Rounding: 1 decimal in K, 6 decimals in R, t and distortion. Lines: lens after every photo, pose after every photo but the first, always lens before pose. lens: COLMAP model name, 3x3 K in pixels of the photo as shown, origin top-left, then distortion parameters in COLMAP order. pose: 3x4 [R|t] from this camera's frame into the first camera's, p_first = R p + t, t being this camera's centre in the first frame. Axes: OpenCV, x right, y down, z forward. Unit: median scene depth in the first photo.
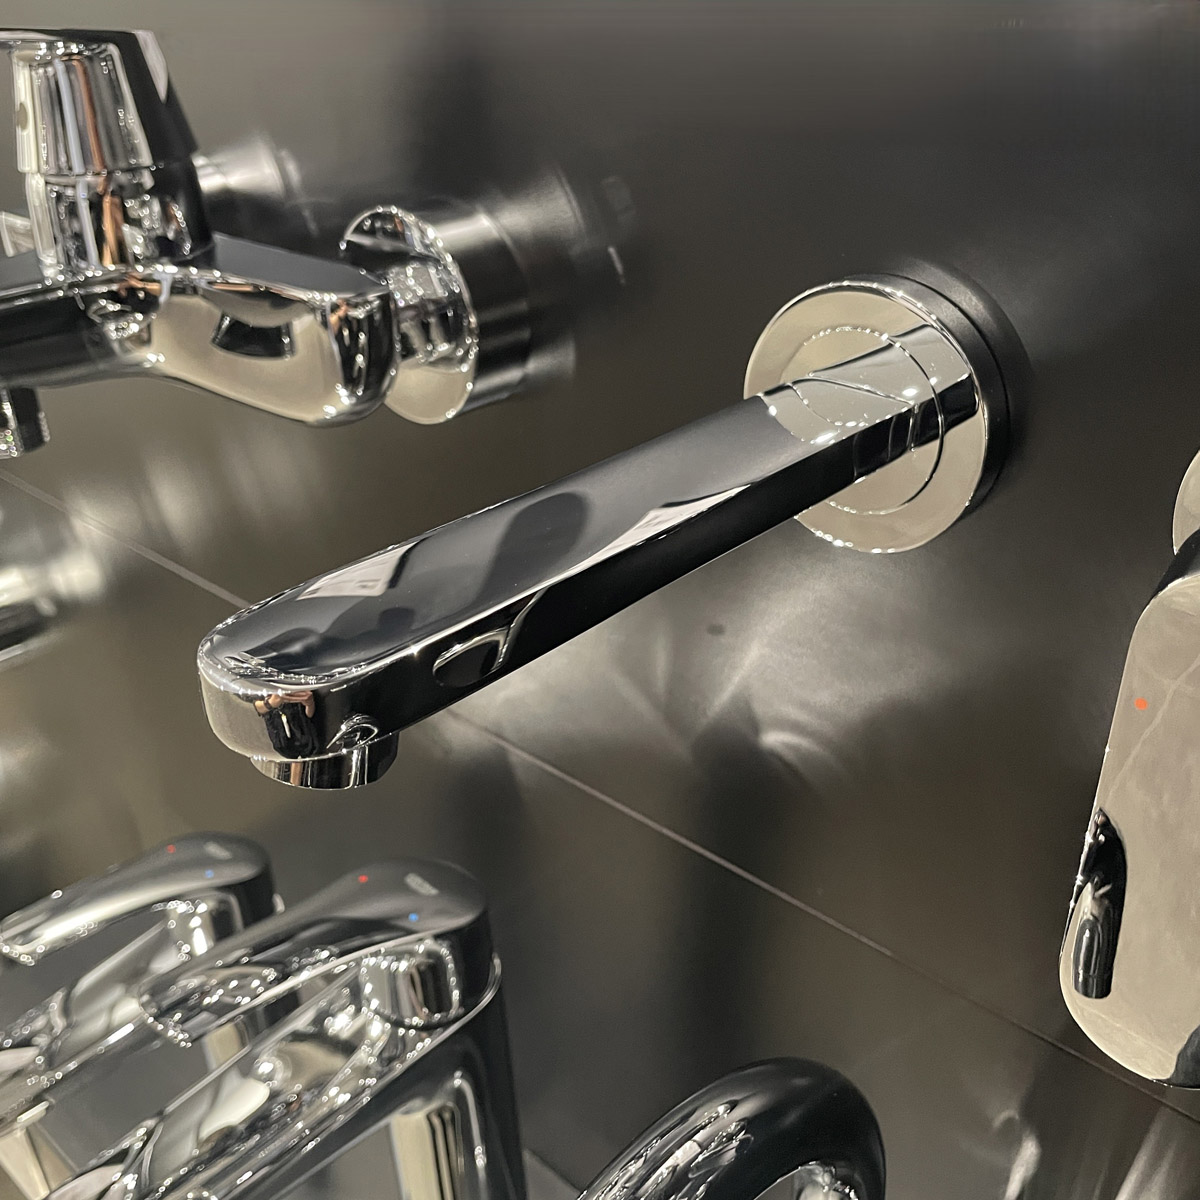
lens RADIAL K [[1036.9, 0, 600.0], [0, 1036.9, 600.0], [0, 0, 1]] dist [0.085102, -0.004221]
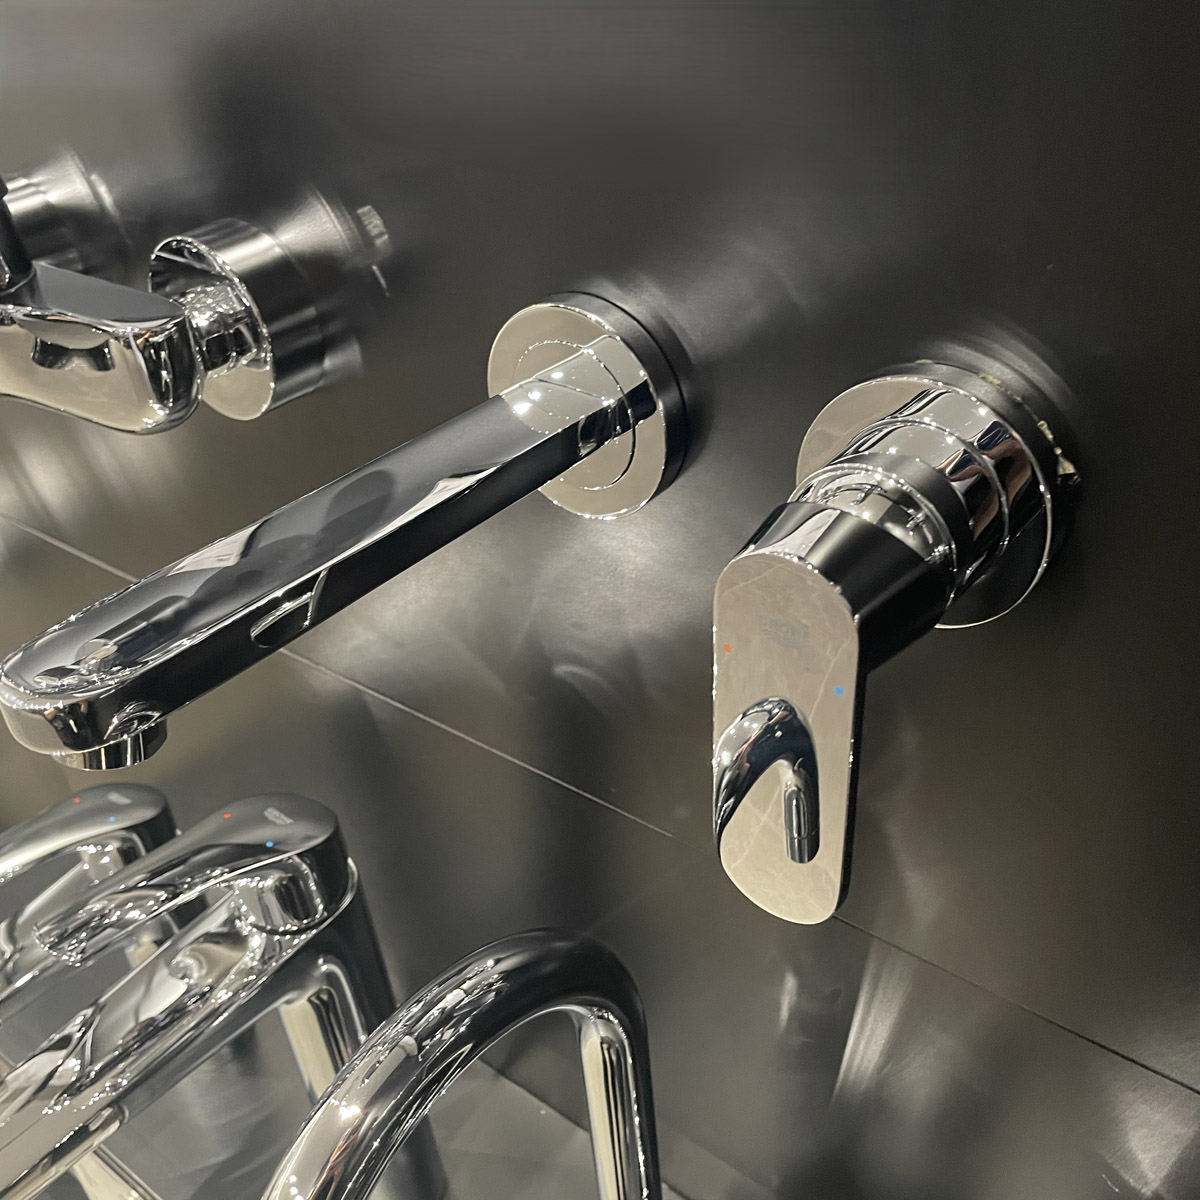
lens RADIAL K [[1160.9, 0, 600.0], [0, 1160.9, 600.0], [0, 0, 1]] dist [0.107489, -0.088102]
pose [[0.996995, -0.075250, -0.018383, 0.242041], [0.076801, 0.991194, 0.107870, -0.087020], [0.010103, -0.108957, 0.993995, -0.300989]]
